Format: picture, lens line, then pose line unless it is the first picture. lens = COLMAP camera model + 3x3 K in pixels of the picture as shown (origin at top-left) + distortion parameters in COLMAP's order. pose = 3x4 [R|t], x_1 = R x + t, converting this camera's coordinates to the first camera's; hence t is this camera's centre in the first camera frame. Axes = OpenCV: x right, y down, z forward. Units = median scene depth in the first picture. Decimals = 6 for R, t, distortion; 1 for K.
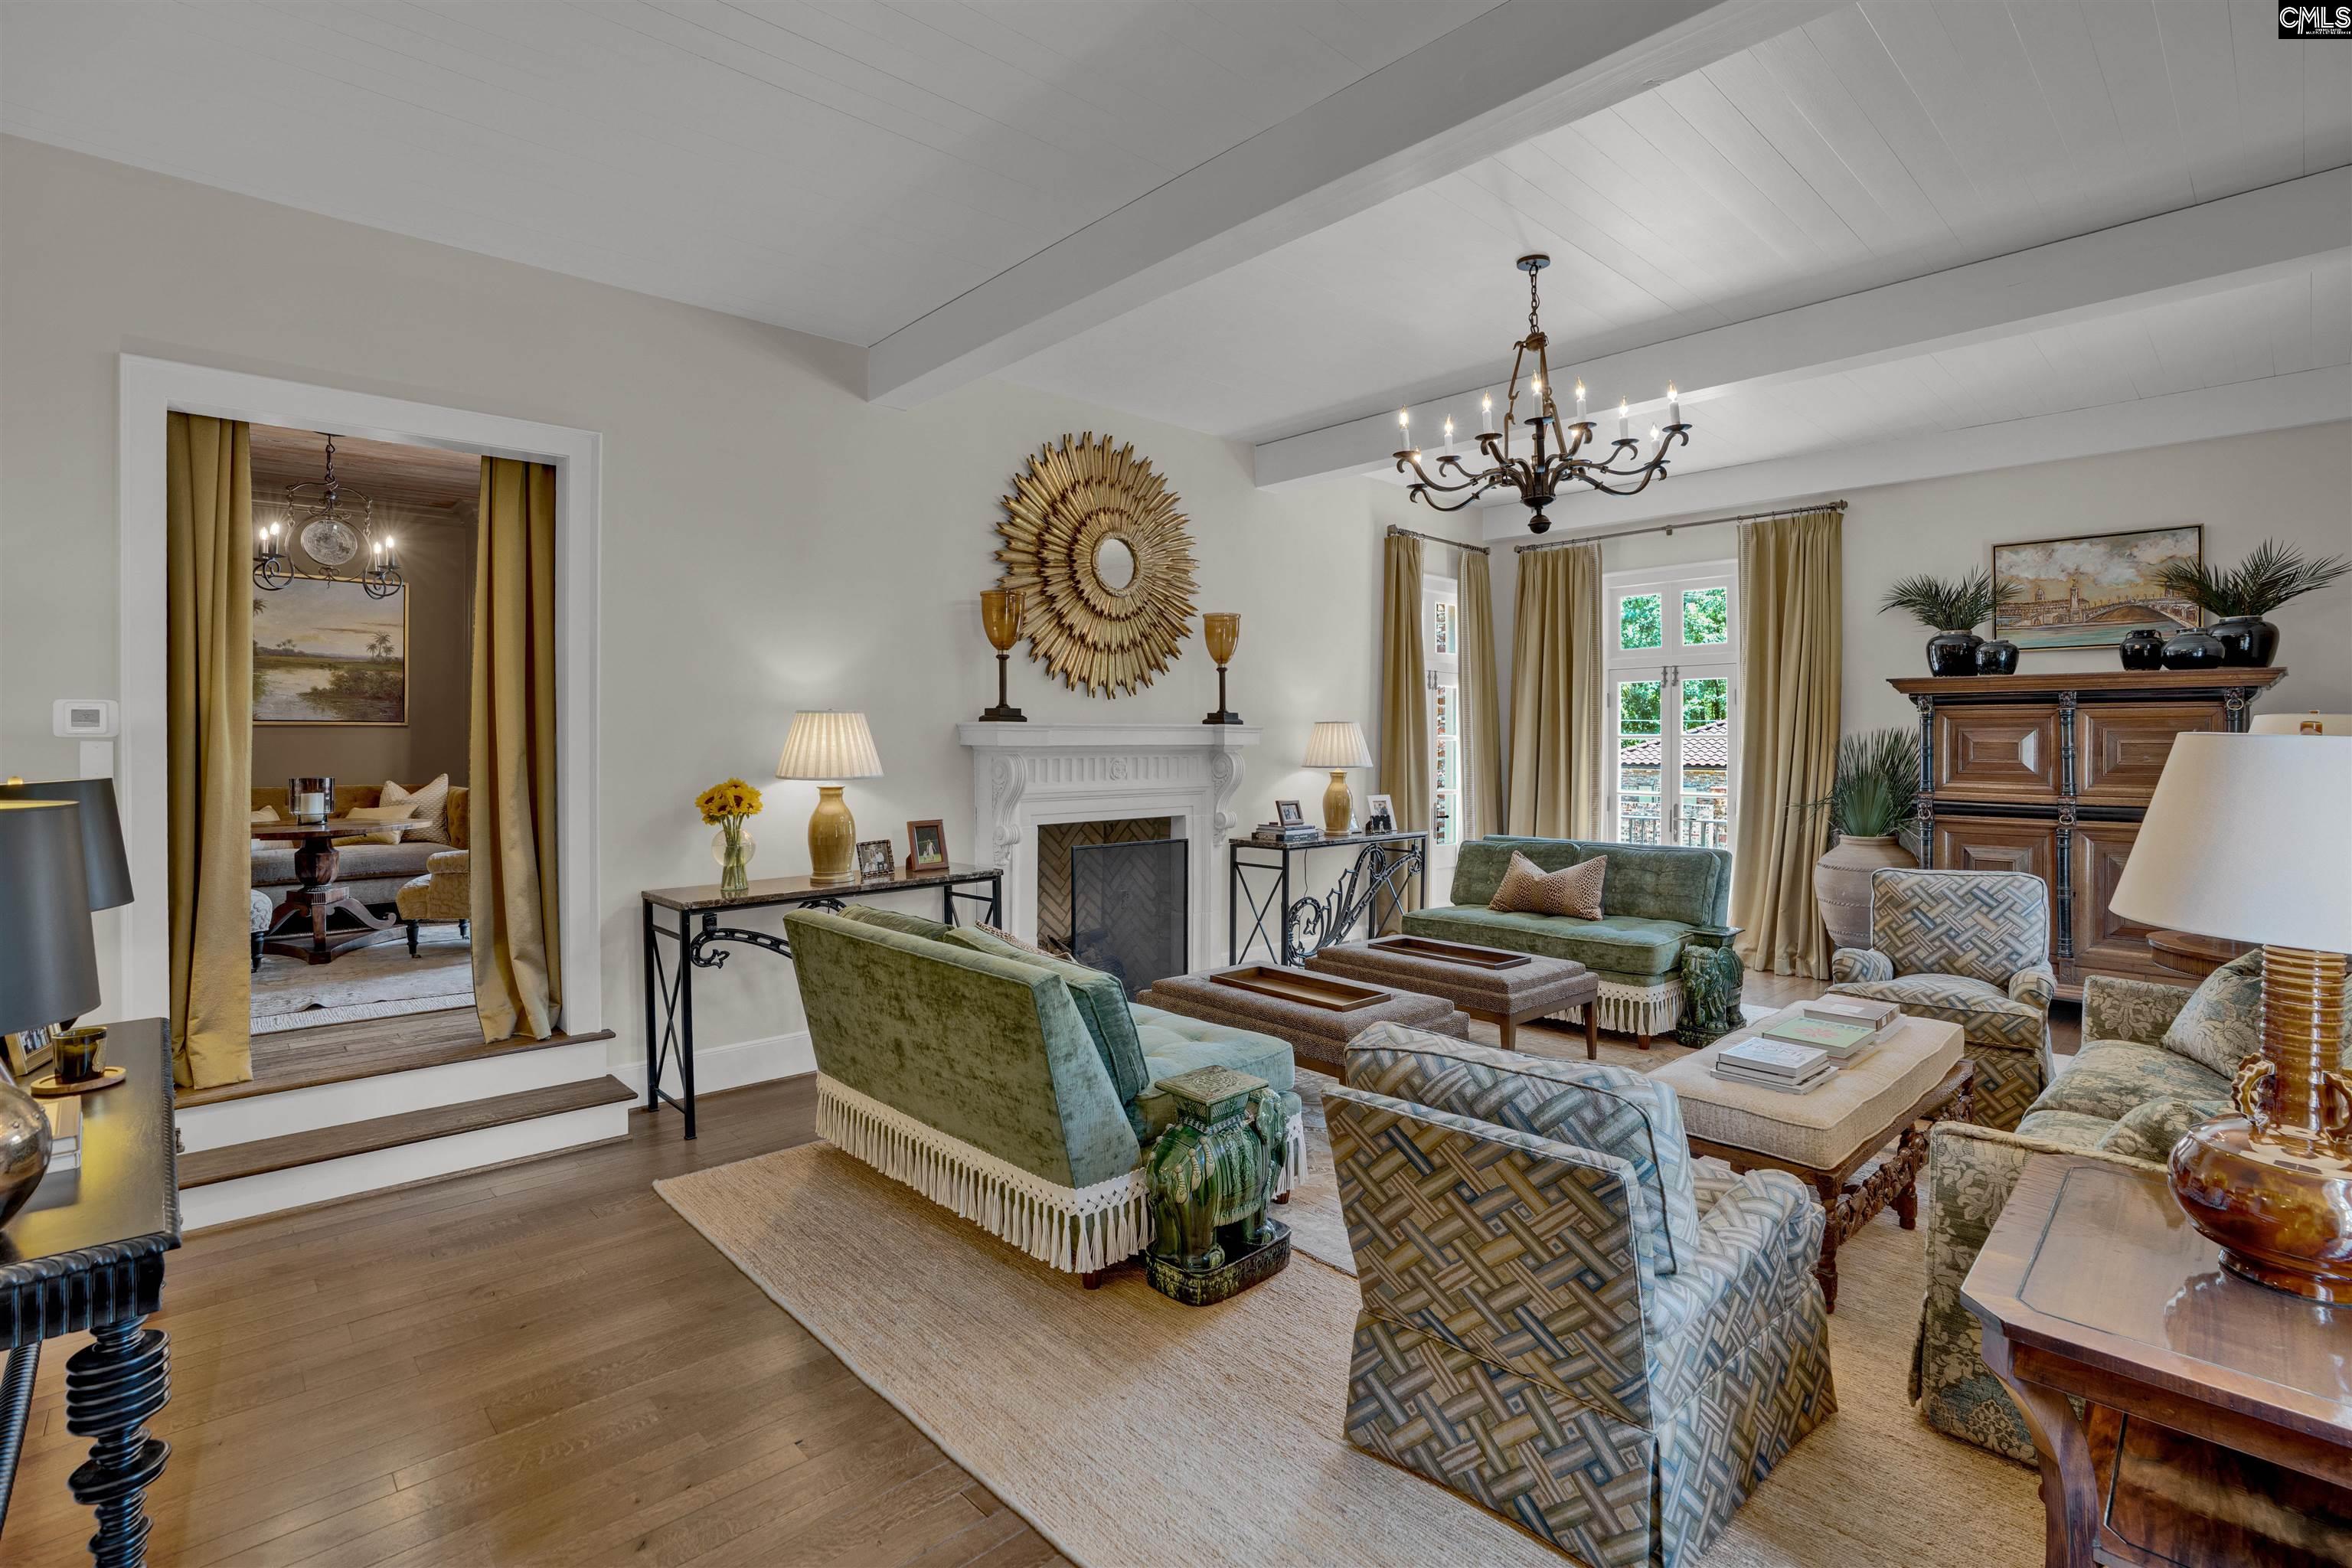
lens RADIAL K [[1112.3, 0, 1173.1], [0, 1112.3, 733.1], [0, 0, 1]] dist [0.000525, 0.000056]
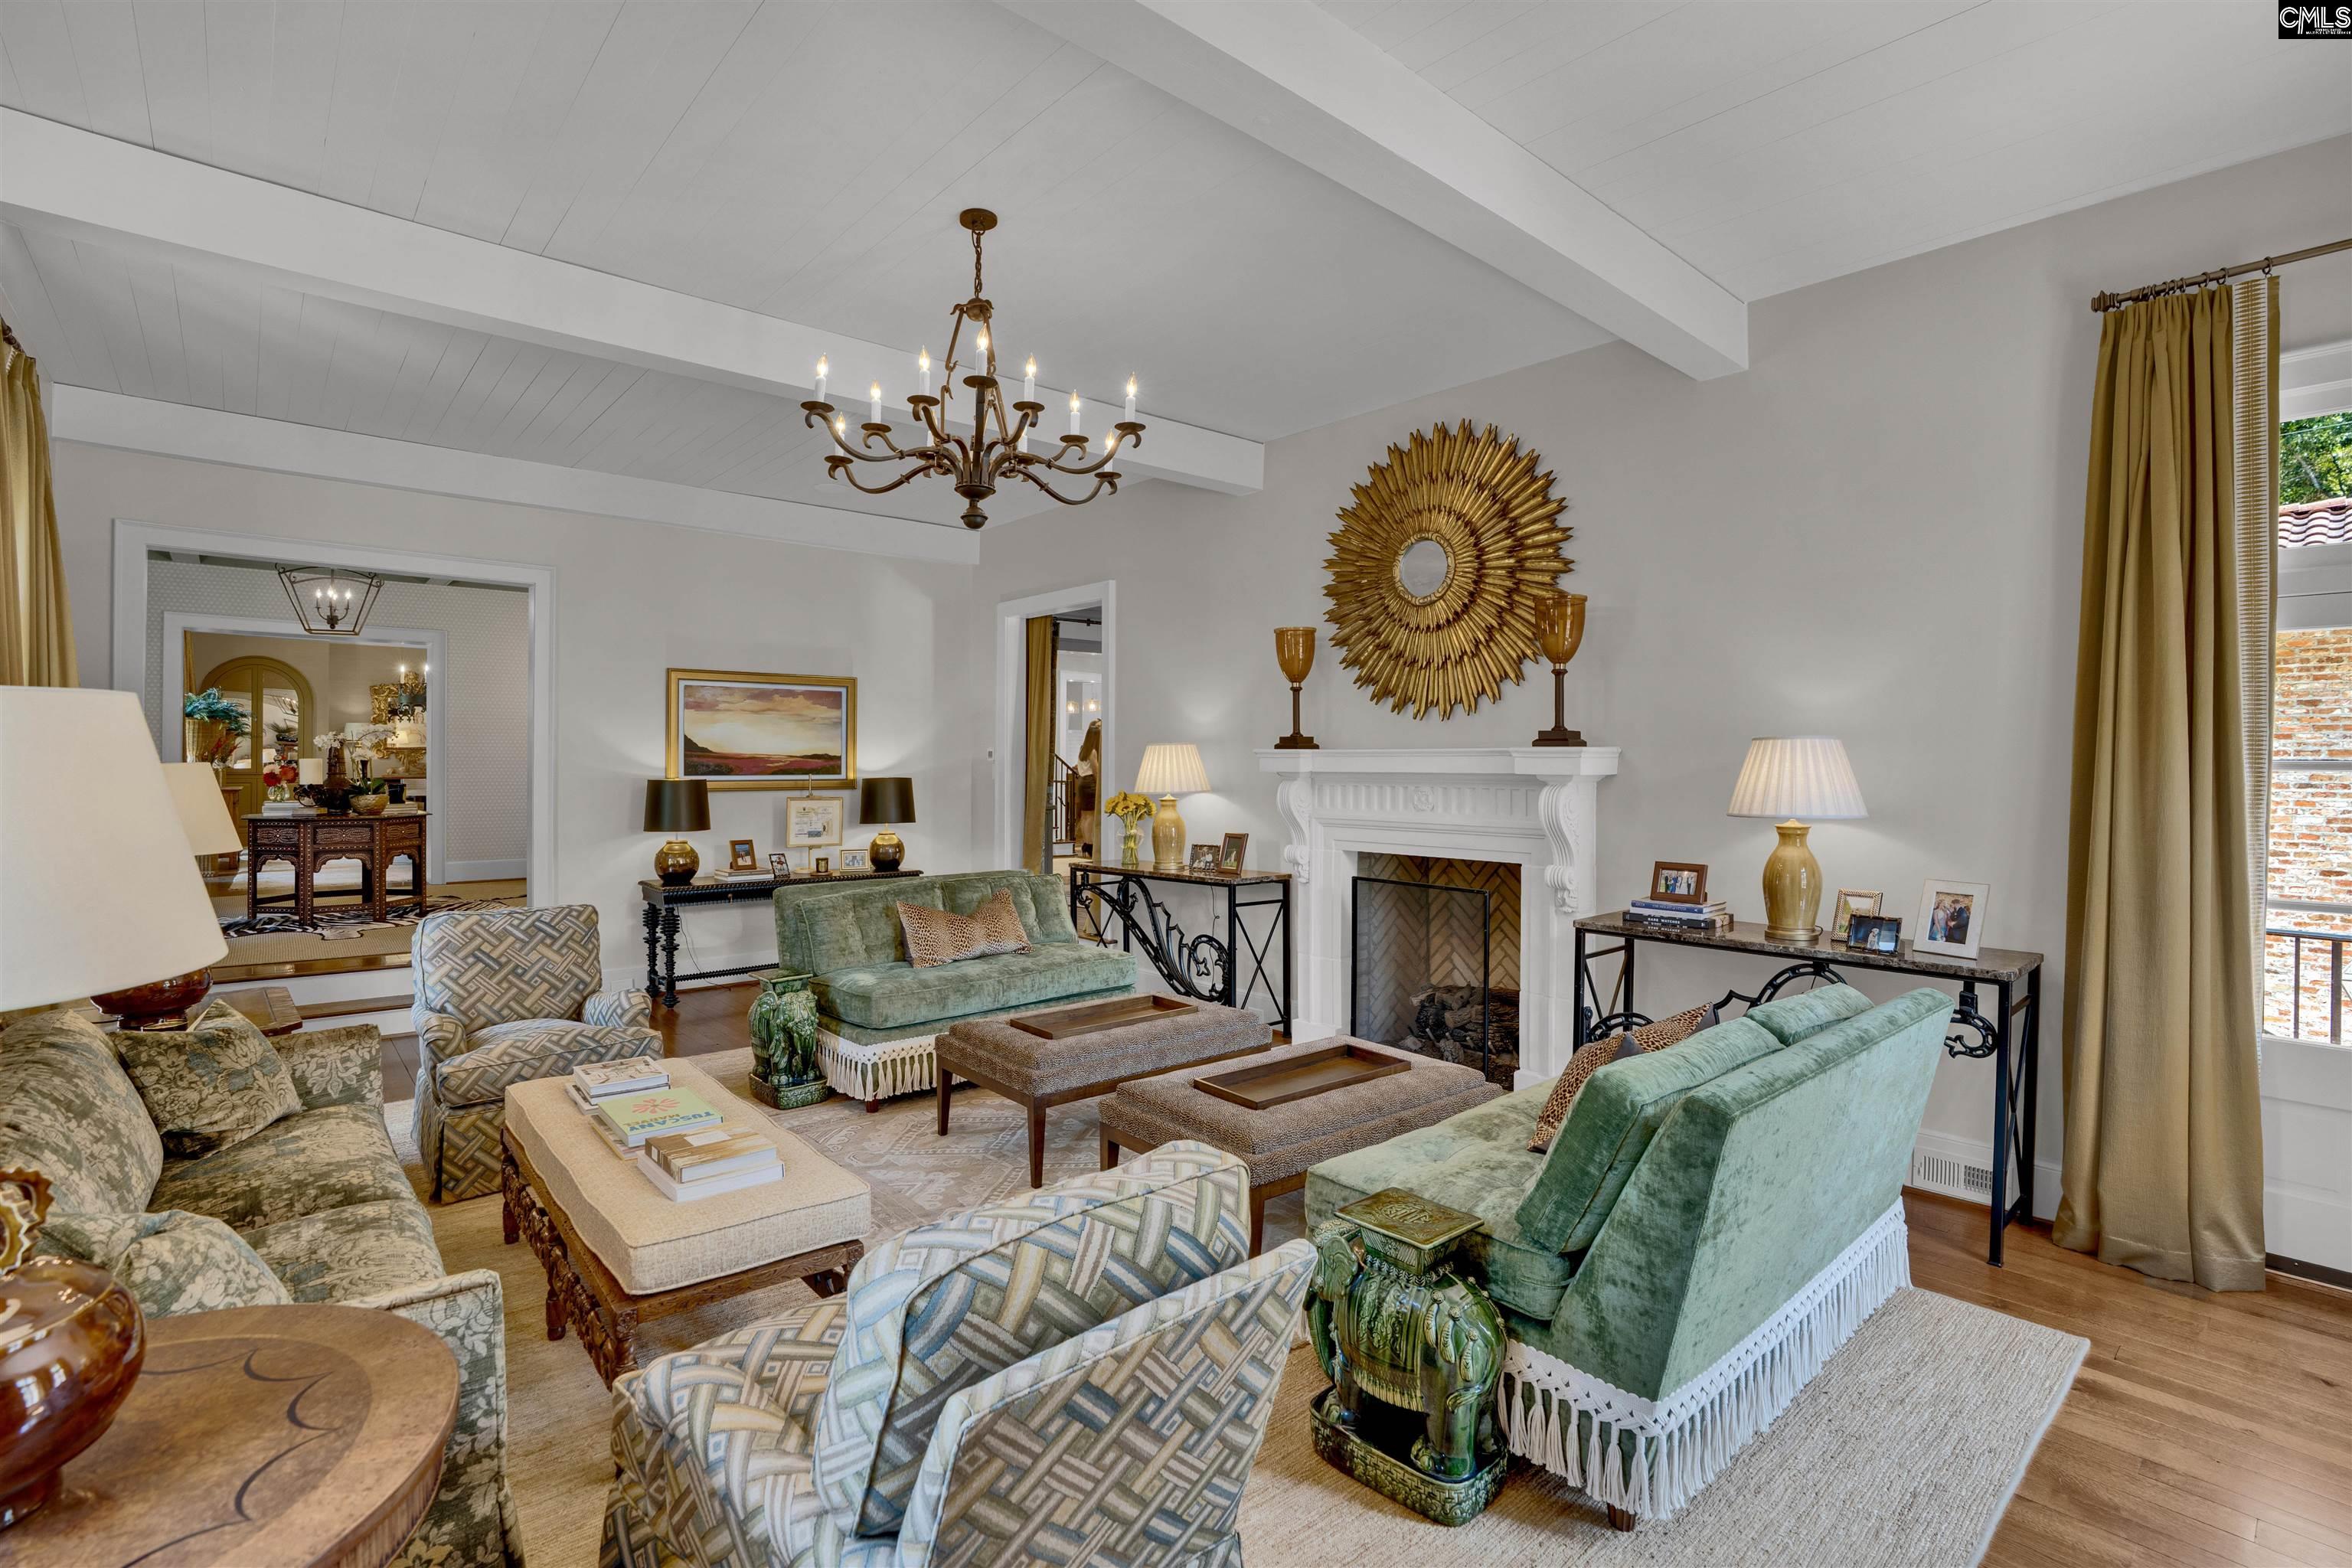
lens RADIAL K [[1110.4, 0, 1176.0], [0, 1110.4, 784.0], [0, 0, 1]] dist [0.000441, -0.000003]
pose [[-0.011800, 0.011848, -0.999860, 0.857823], [-0.004445, 0.999919, 0.011901, 0.011619], [0.999920, 0.004585, -0.011747, 0.843911]]
